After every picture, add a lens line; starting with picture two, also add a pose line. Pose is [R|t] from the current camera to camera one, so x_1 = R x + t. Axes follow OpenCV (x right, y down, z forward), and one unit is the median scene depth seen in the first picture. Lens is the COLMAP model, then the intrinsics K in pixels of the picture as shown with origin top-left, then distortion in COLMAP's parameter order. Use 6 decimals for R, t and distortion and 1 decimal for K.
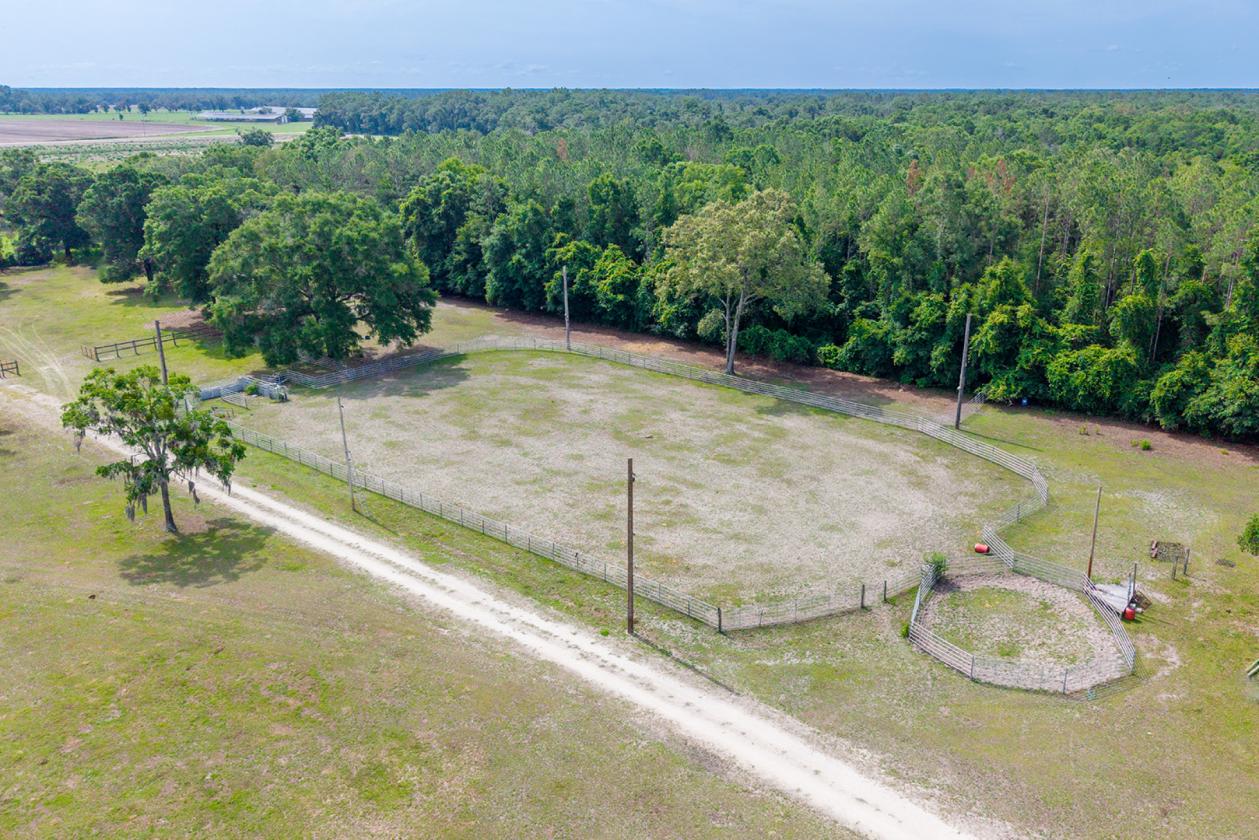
lens RADIAL K [[1070.7, 0, 629.5], [0, 1070.7, 420.0], [0, 0, 1]] dist [0.109377, -0.248479]
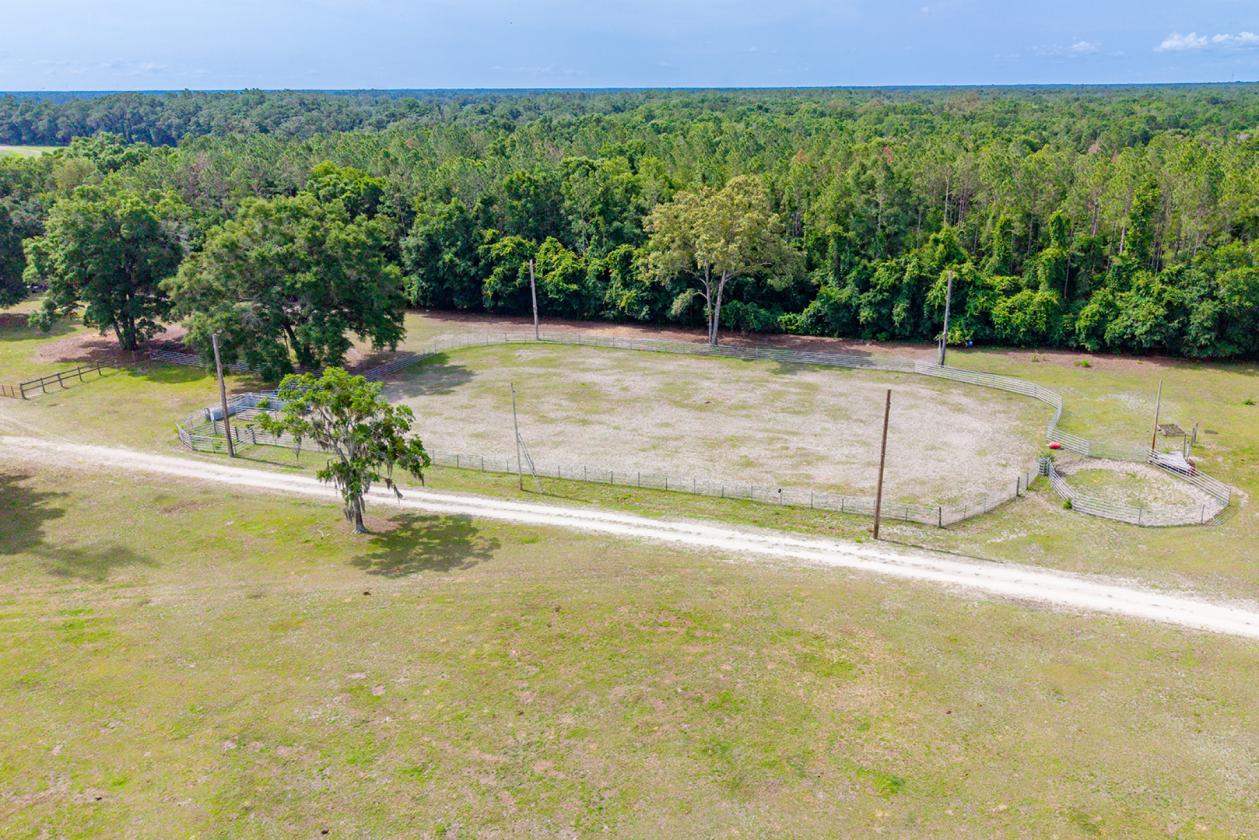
lens RADIAL K [[1099.9, 0, 686.2], [0, 1099.9, 424.0], [0, 0, 1]] dist [0.165212, -0.434794]
pose [[0.928949, -0.113381, 0.352418, -0.373068], [0.114513, 0.993264, 0.017708, 0.014334], [-0.352052, 0.023907, 0.935675, -0.052873]]
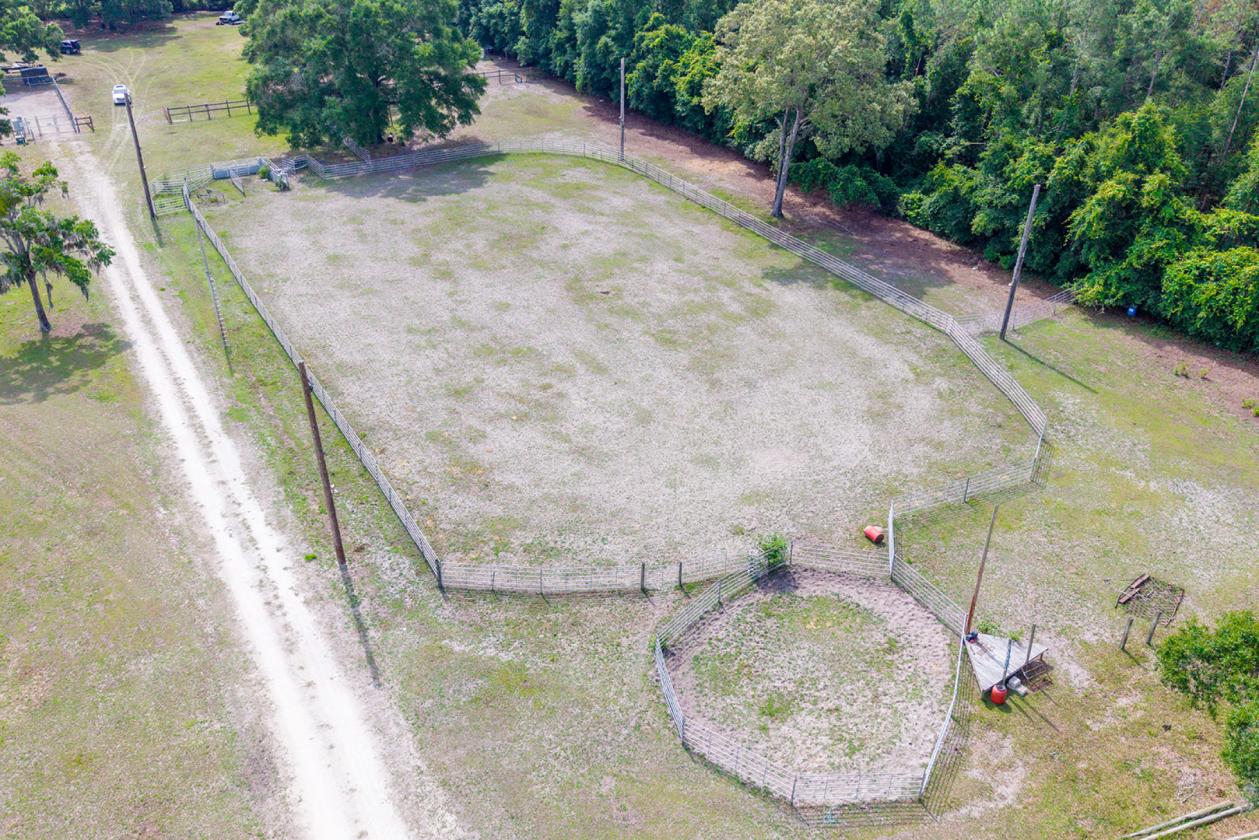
lens RADIAL K [[1051.3, 0, 562.6], [0, 1051.3, 420.2], [0, 0, 1]] dist [0.050887, -0.070715]
pose [[0.936418, 0.178480, -0.302102, 0.230352], [-0.108774, 0.966212, 0.233670, -0.068387], [0.333600, -0.185952, 0.924193, 0.201030]]
